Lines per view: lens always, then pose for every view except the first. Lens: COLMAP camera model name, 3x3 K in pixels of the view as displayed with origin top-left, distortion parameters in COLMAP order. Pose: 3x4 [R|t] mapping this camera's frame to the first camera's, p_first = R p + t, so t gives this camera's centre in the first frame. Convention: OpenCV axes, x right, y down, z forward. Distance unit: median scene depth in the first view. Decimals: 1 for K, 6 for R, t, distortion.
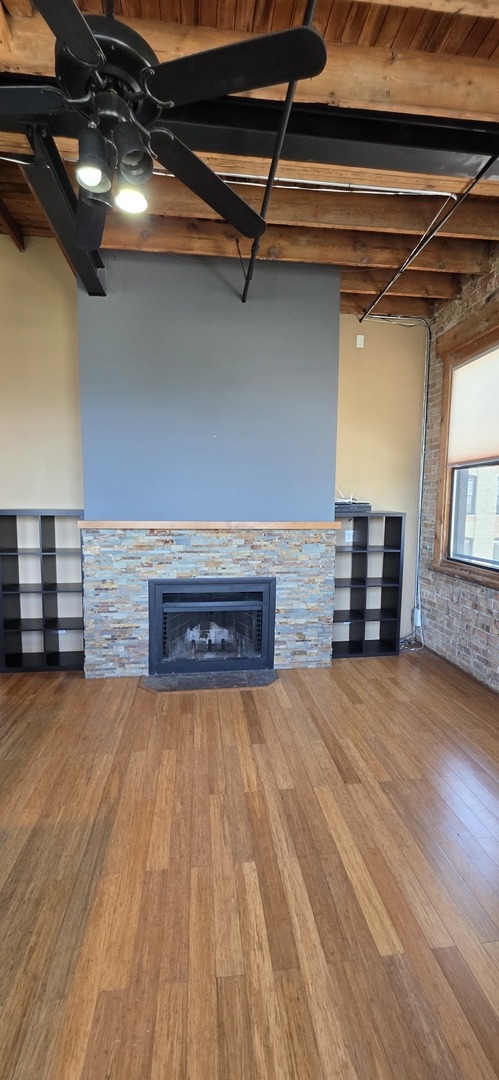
lens RADIAL K [[435.0, 0, 250.2], [0, 435.0, 546.0], [0, 0, 1]] dist [-0.000442, 0.001098]
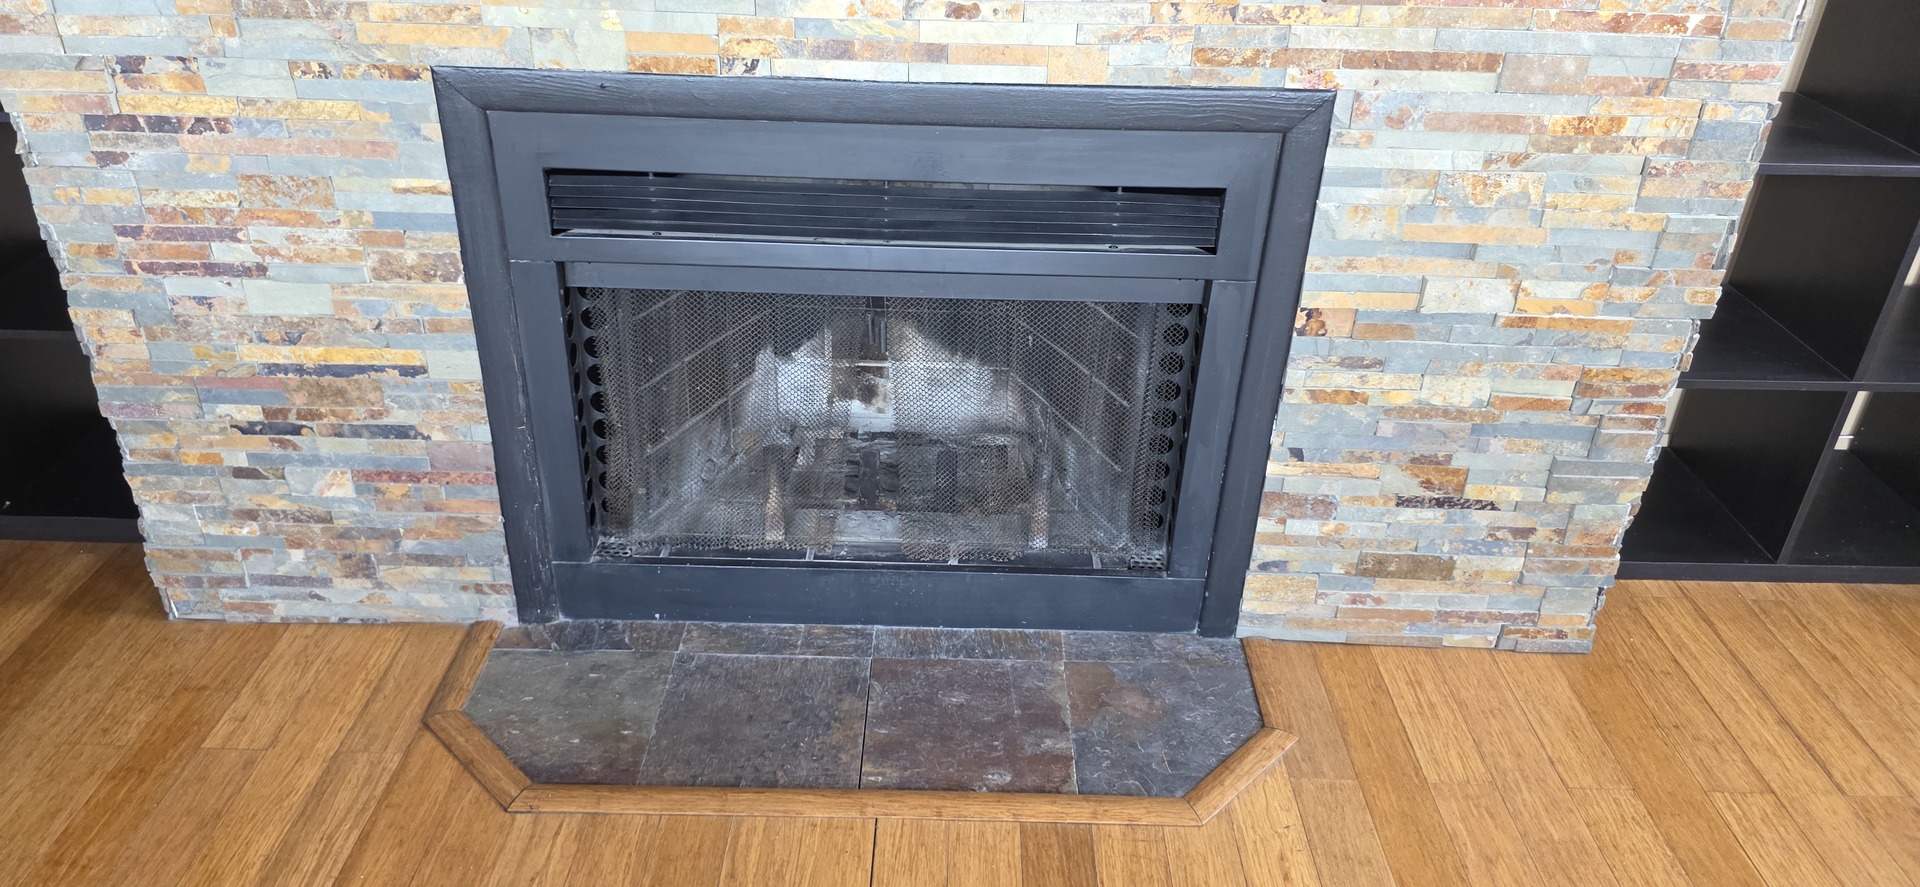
lens RADIAL K [[1300.7, 0, 948.6], [0, 1300.7, 431.1], [0, 0, 1]] dist [0.026433, -0.011483]
pose [[0.990408, 0.082284, -0.110999, -0.008213], [-0.032244, 0.918799, 0.393406, 0.011569], [0.134357, -0.386054, 0.912639, 0.573239]]
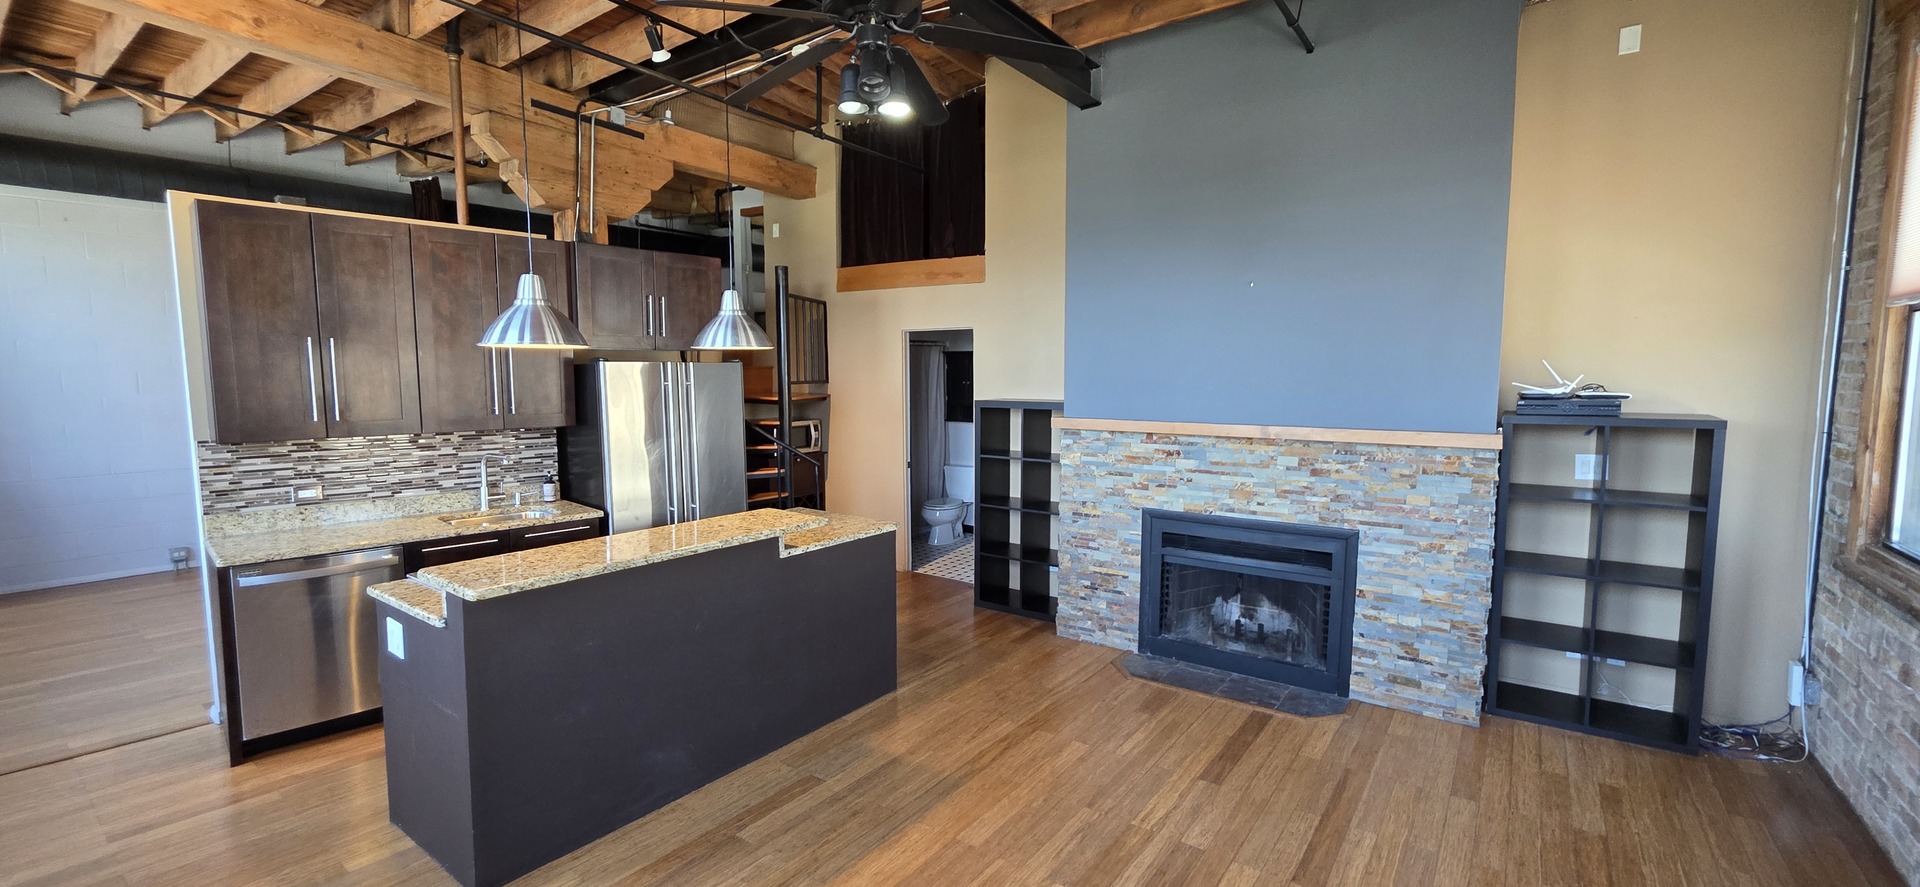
lens RADIAL K [[773.3, 0, 962.6], [0, 773.3, 443.8], [0, 0, 1]] dist [-0.000442, 0.001098]
pose [[0.728672, 0.053493, -0.682770, 0.361294], [-0.064879, 0.997853, 0.008937, -0.013901], [0.681782, 0.037785, 0.730579, -0.054769]]
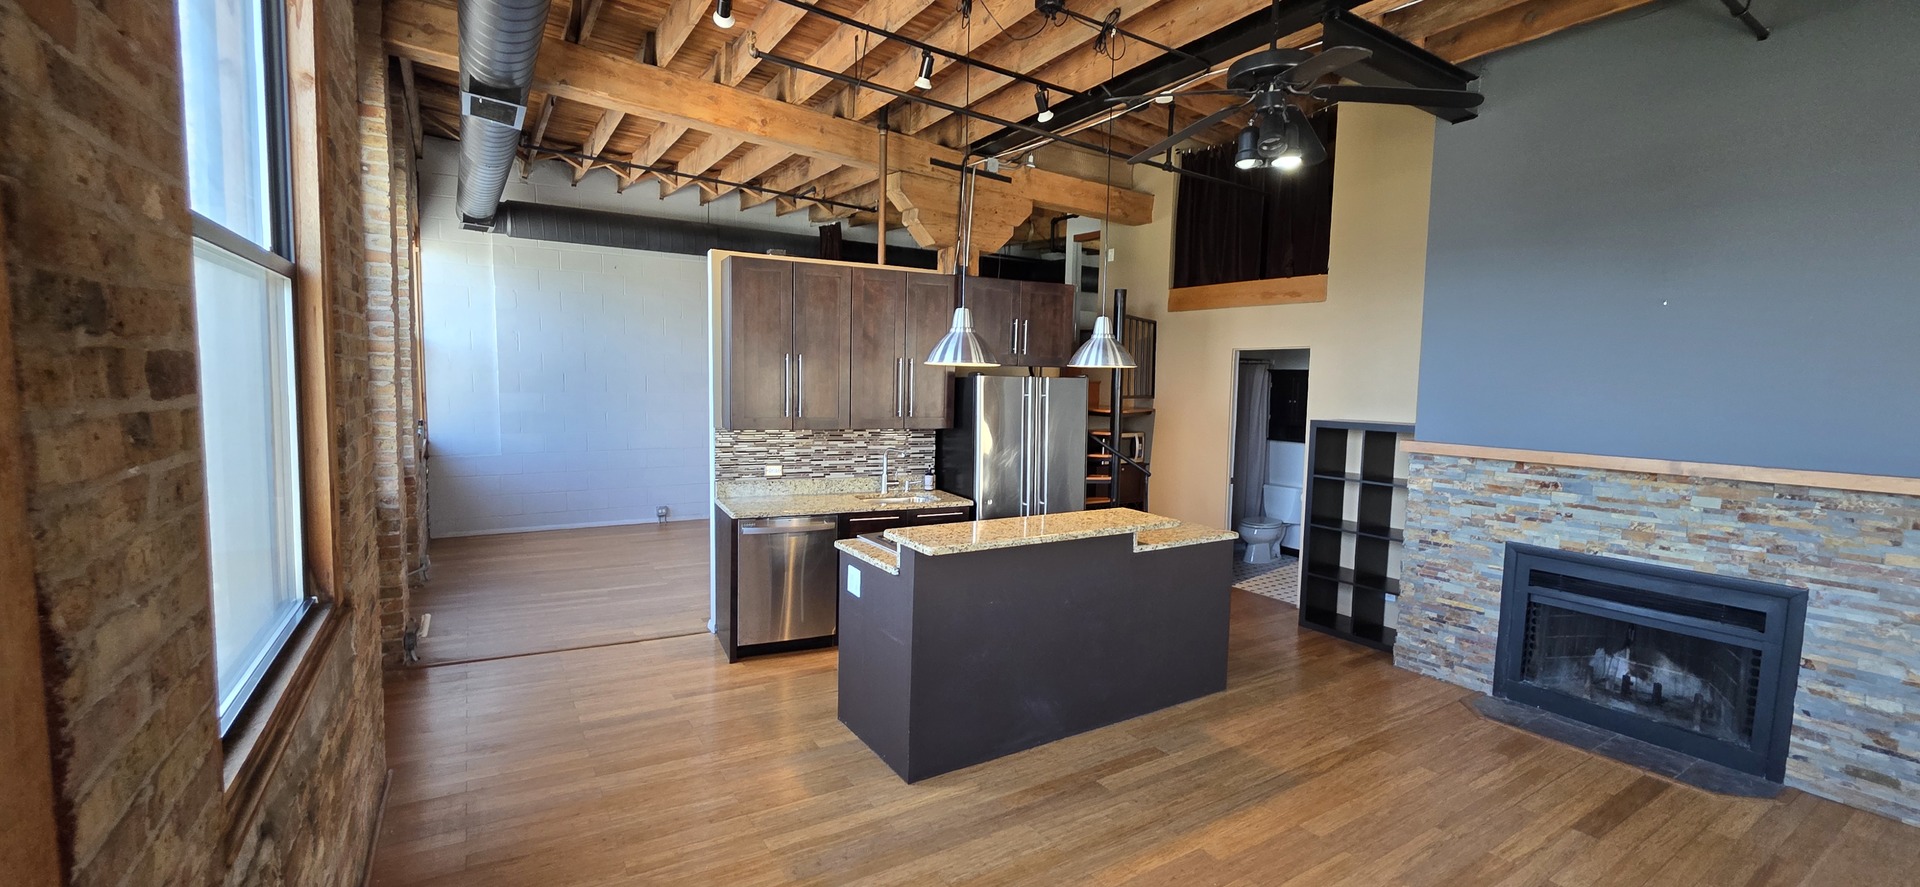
lens RADIAL K [[773.3, 0, 970.1], [0, 773.3, 445.6], [0, 0, 1]] dist [-0.000442, 0.001098]
pose [[0.439388, 0.073696, -0.895269, 0.405102], [-0.113544, 0.993192, 0.026031, -0.001727], [0.891093, 0.090215, 0.444764, -0.191057]]
